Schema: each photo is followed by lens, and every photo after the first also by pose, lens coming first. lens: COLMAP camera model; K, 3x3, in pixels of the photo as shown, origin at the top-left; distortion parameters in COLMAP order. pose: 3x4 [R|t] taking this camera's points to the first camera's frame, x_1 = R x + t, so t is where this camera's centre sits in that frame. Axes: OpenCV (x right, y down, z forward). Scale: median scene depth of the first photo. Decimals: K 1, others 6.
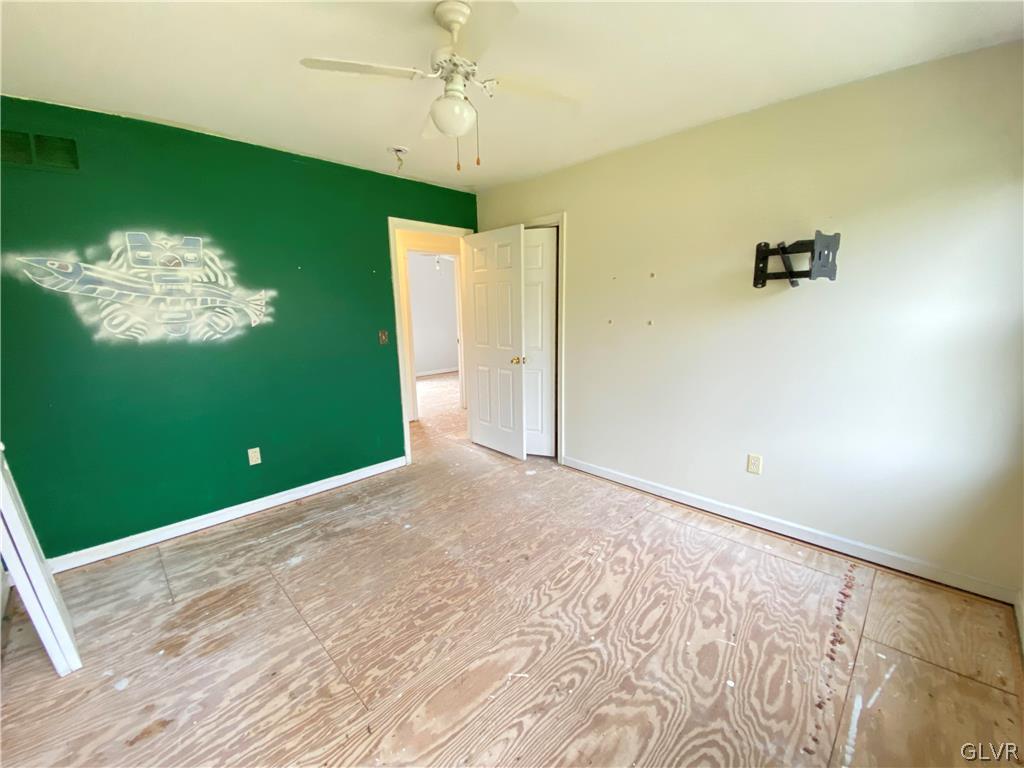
lens RADIAL K [[413.5, 0, 512.0], [0, 413.5, 384.0], [0, 0, 1]] dist [0.014063, -0.019427]
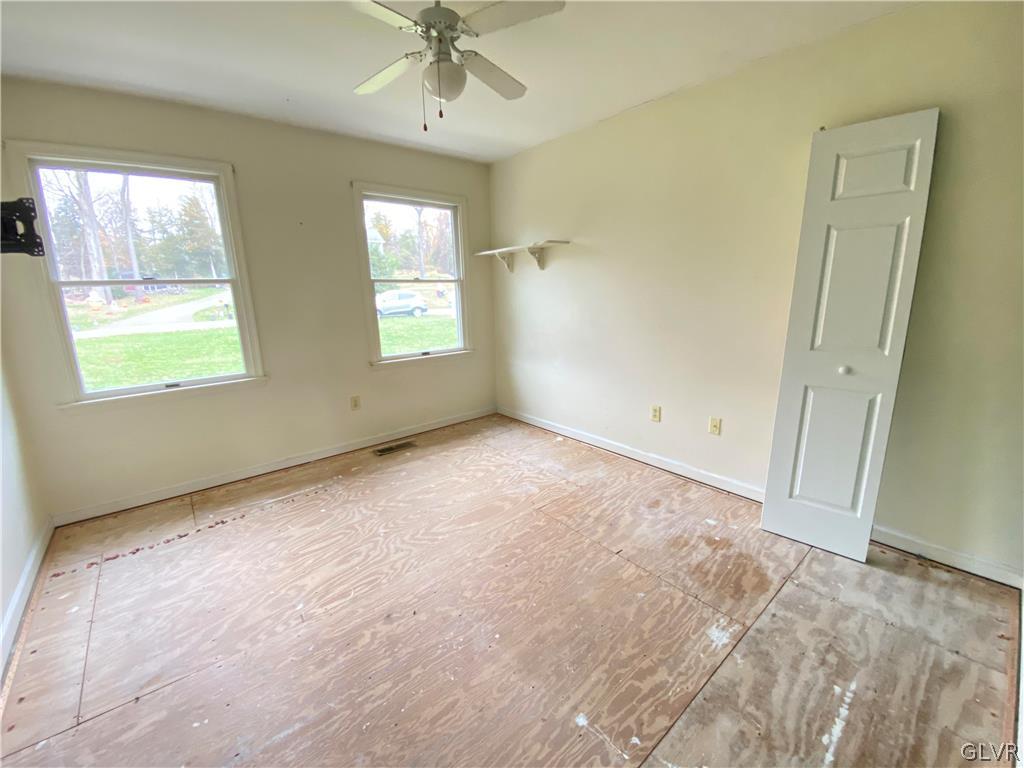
lens RADIAL K [[413.5, 0, 512.0], [0, 413.5, 384.0], [0, 0, 1]] dist [0.014063, -0.019427]
pose [[-0.995389, 0.018601, 0.094102, -0.318730], [0.054504, 0.916943, 0.395279, -0.291406], [-0.078934, 0.398585, -0.913728, 1.825302]]
